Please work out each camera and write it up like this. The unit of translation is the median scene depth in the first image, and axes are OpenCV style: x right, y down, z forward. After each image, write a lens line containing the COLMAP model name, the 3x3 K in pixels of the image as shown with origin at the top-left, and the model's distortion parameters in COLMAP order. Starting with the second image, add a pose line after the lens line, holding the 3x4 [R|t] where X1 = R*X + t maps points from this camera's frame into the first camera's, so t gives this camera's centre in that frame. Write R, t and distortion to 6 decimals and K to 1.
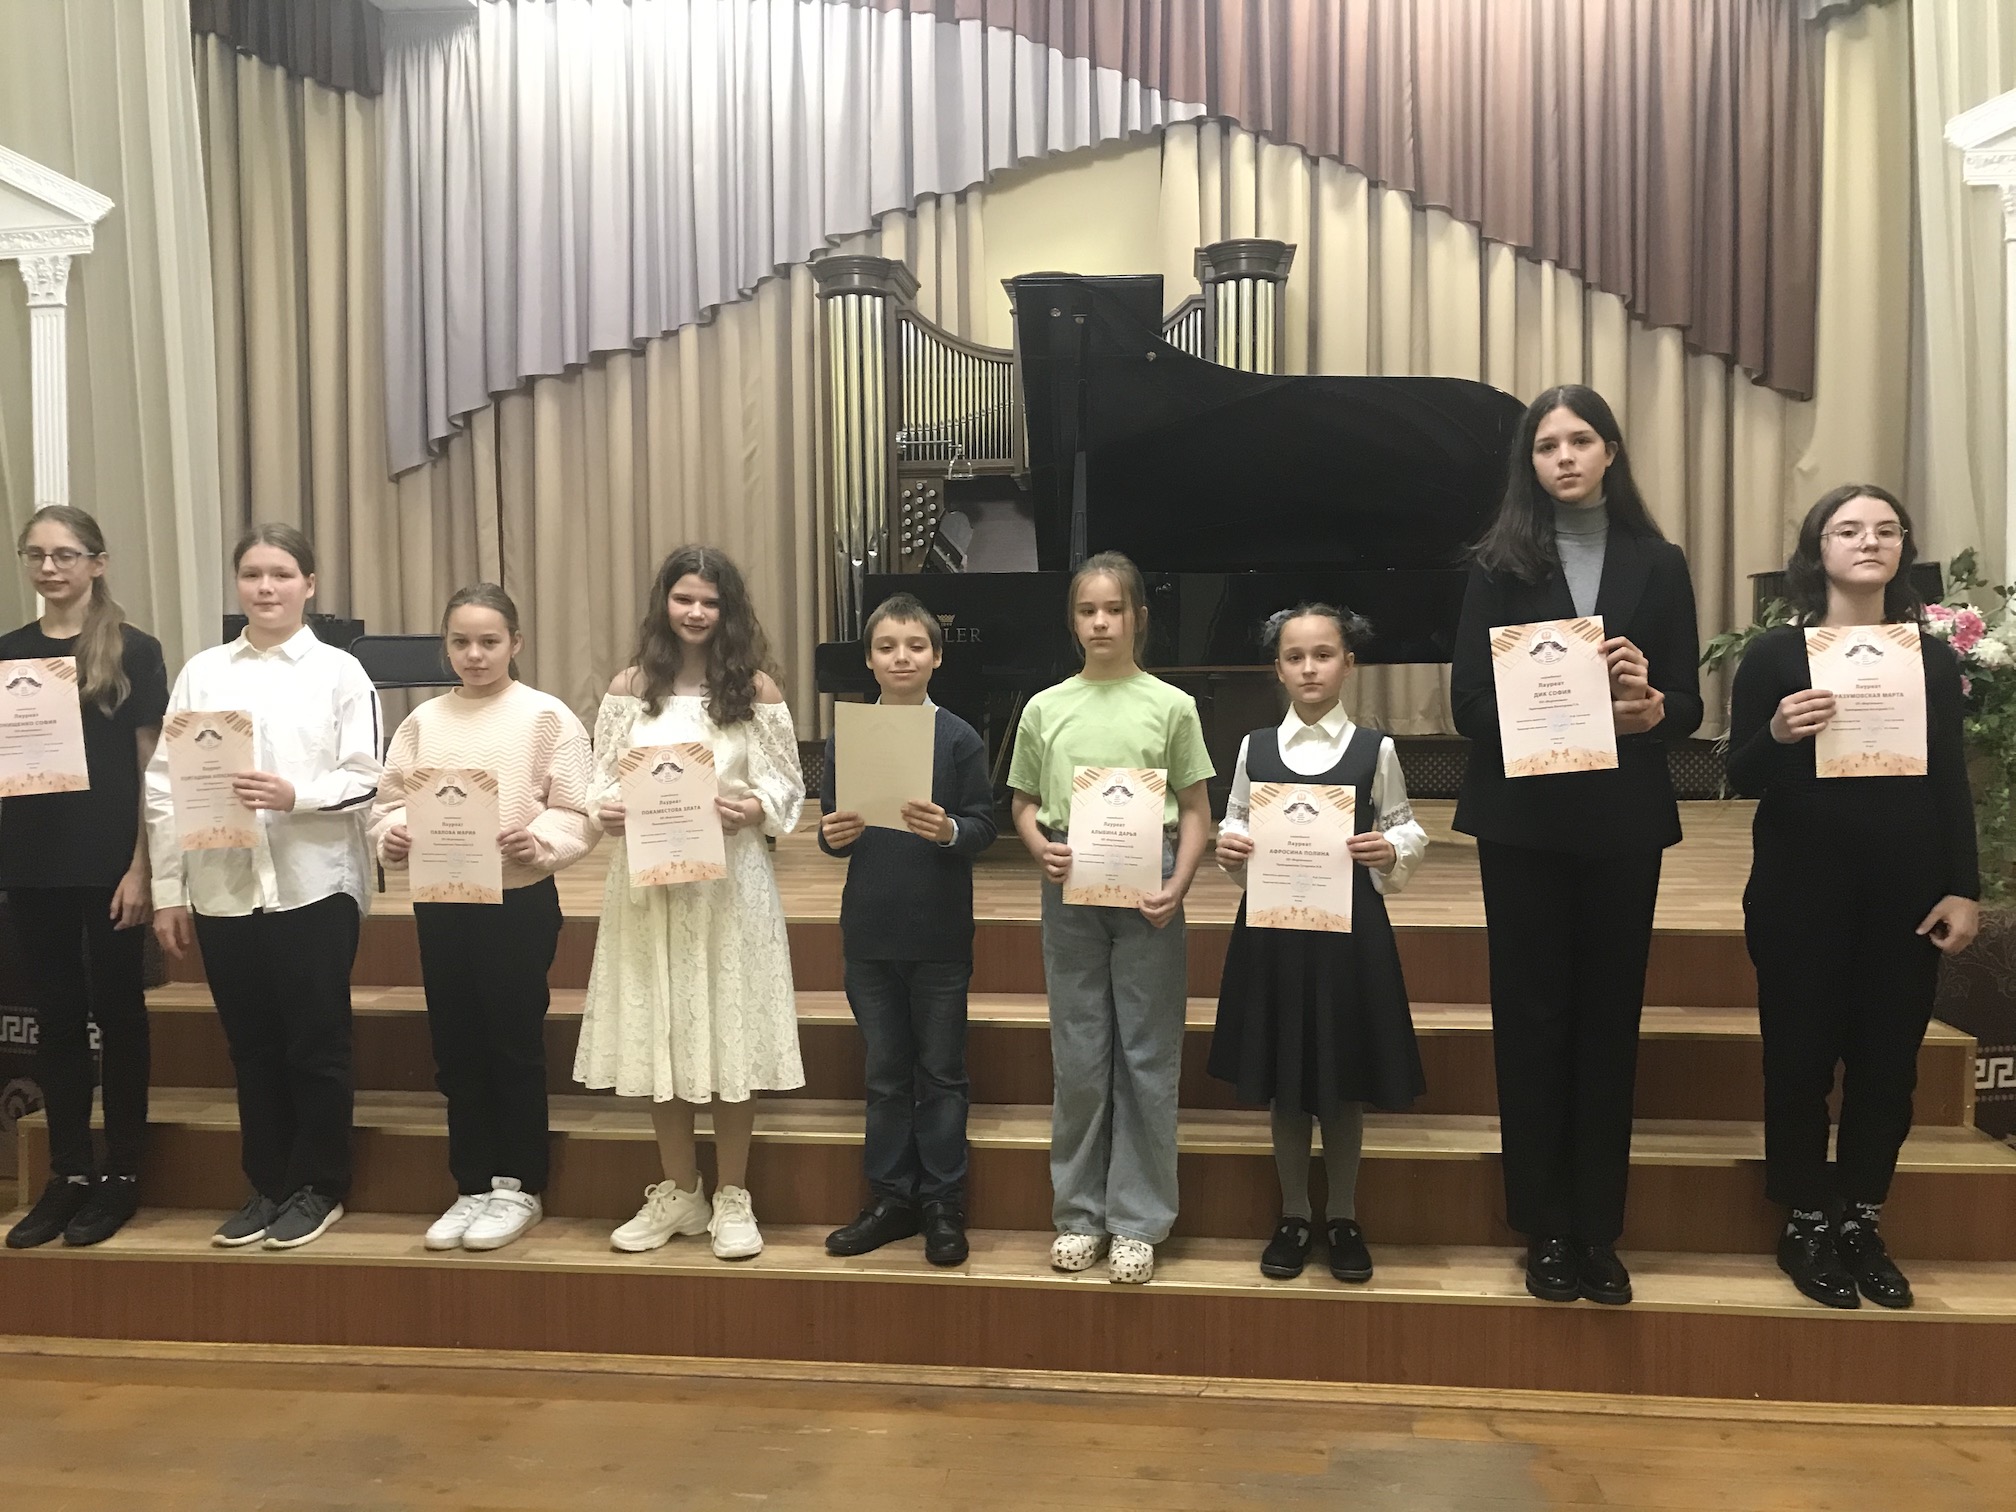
lens RADIAL K [[1628.3, 0, 993.7], [0, 1628.3, 759.5], [0, 0, 1]] dist [0.047895, -0.028345]
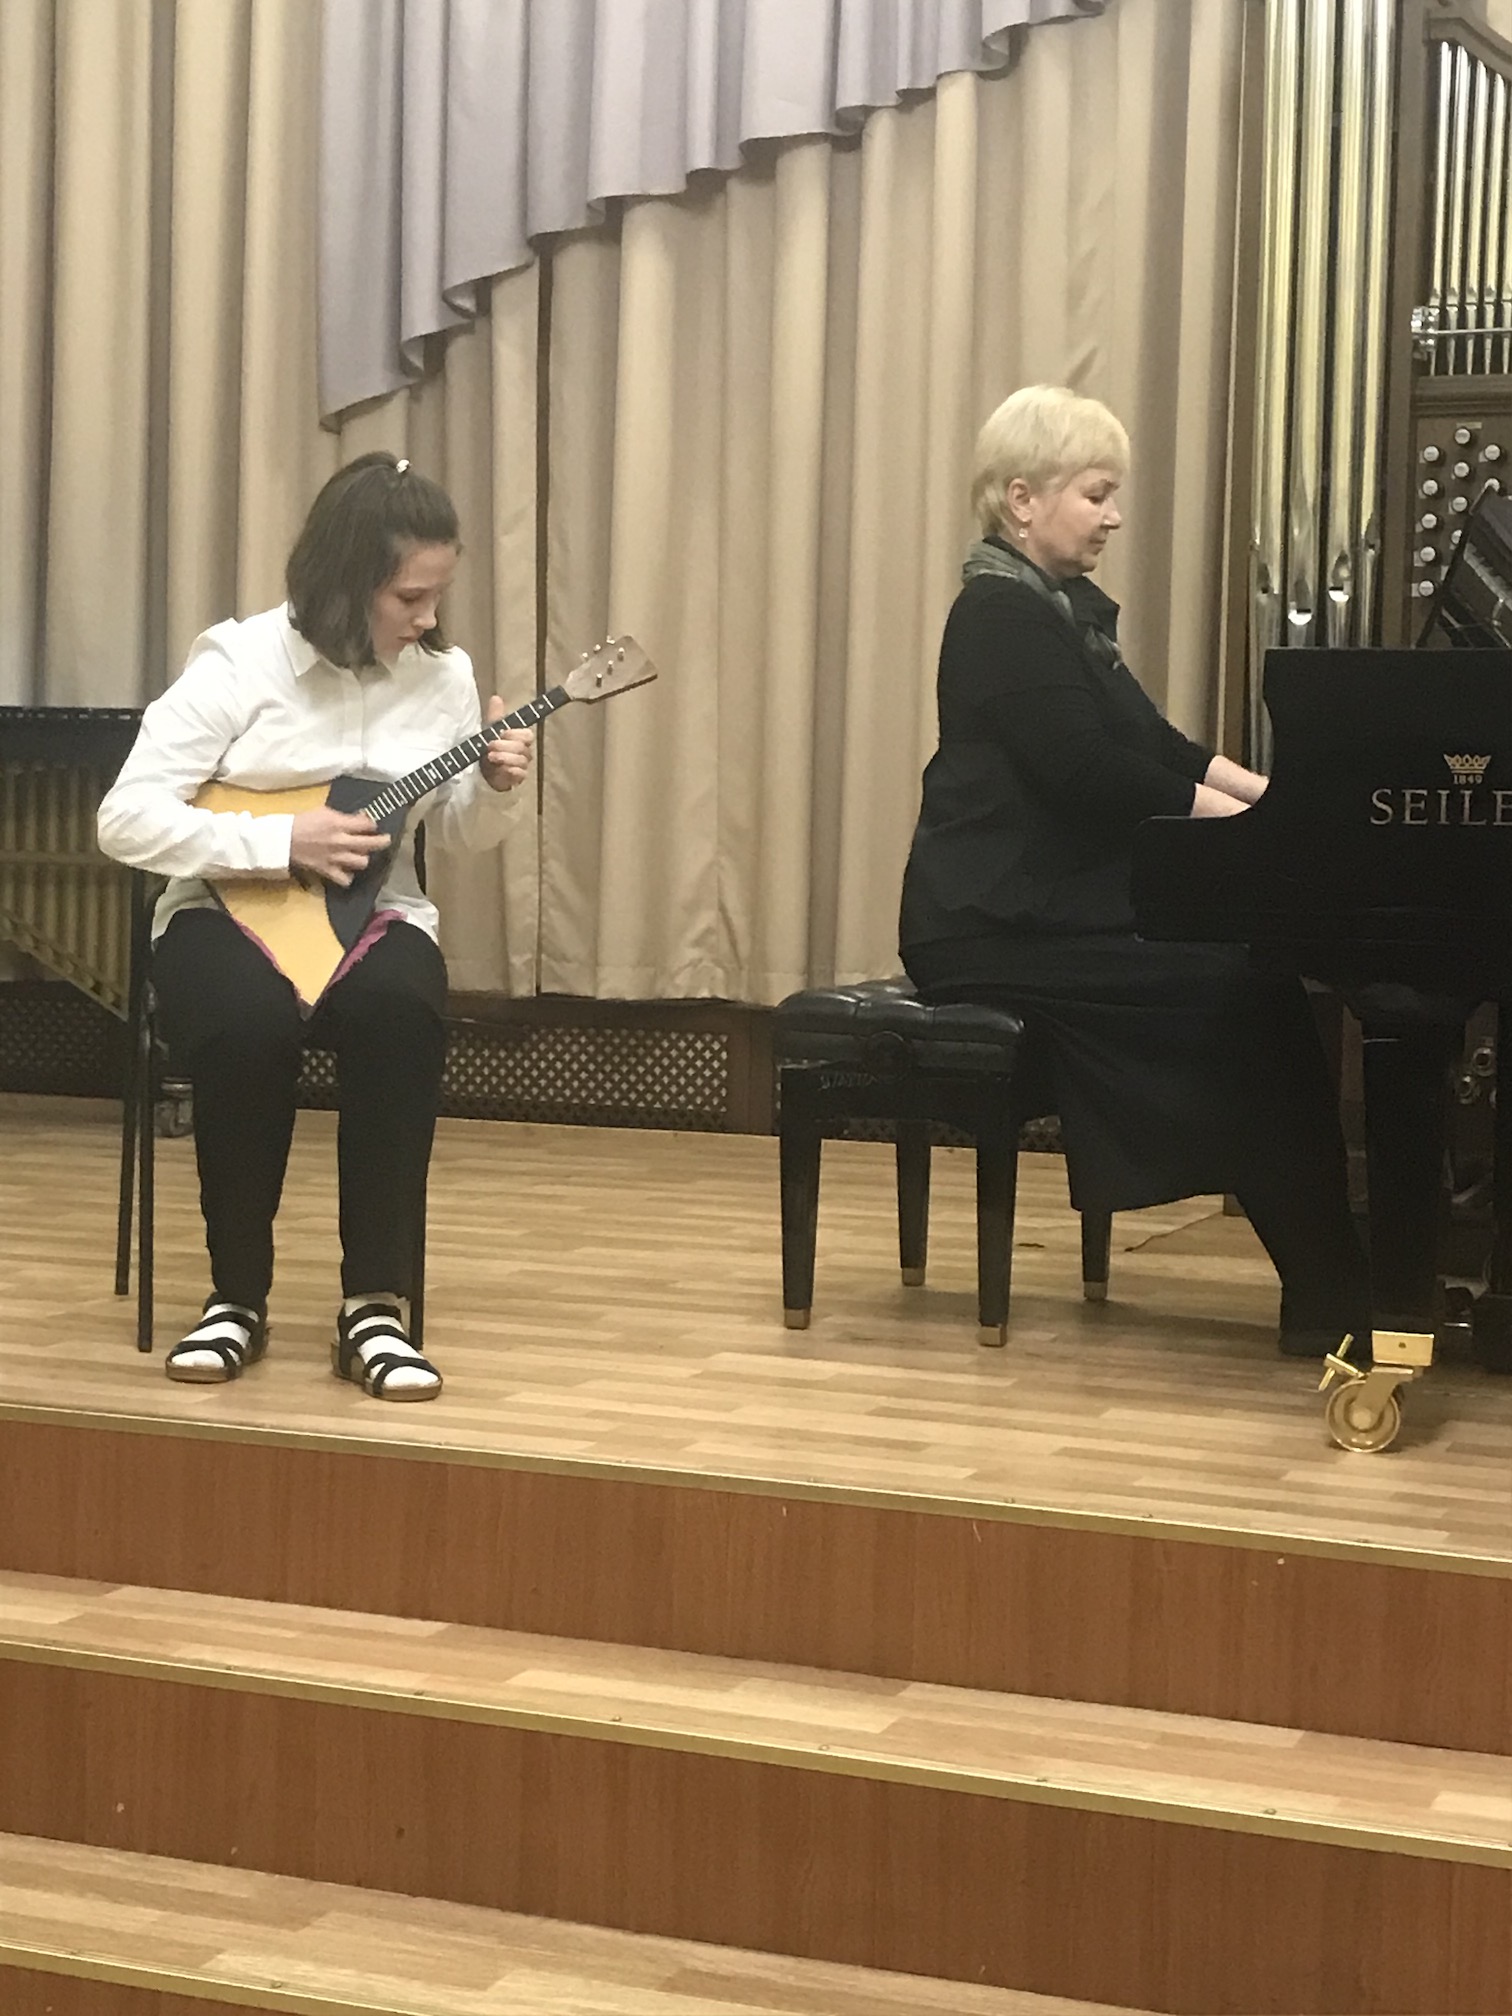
lens RADIAL K [[3368.5, 0, 778.4], [0, 3368.5, 975.8], [0, 0, 1]] dist [0.099951, 0.000000]
pose [[0.965147, 0.043493, -0.258070, 0.015706], [-0.046780, 0.998883, -0.006607, -0.015273], [0.257494, 0.018449, 0.966104, 0.115230]]
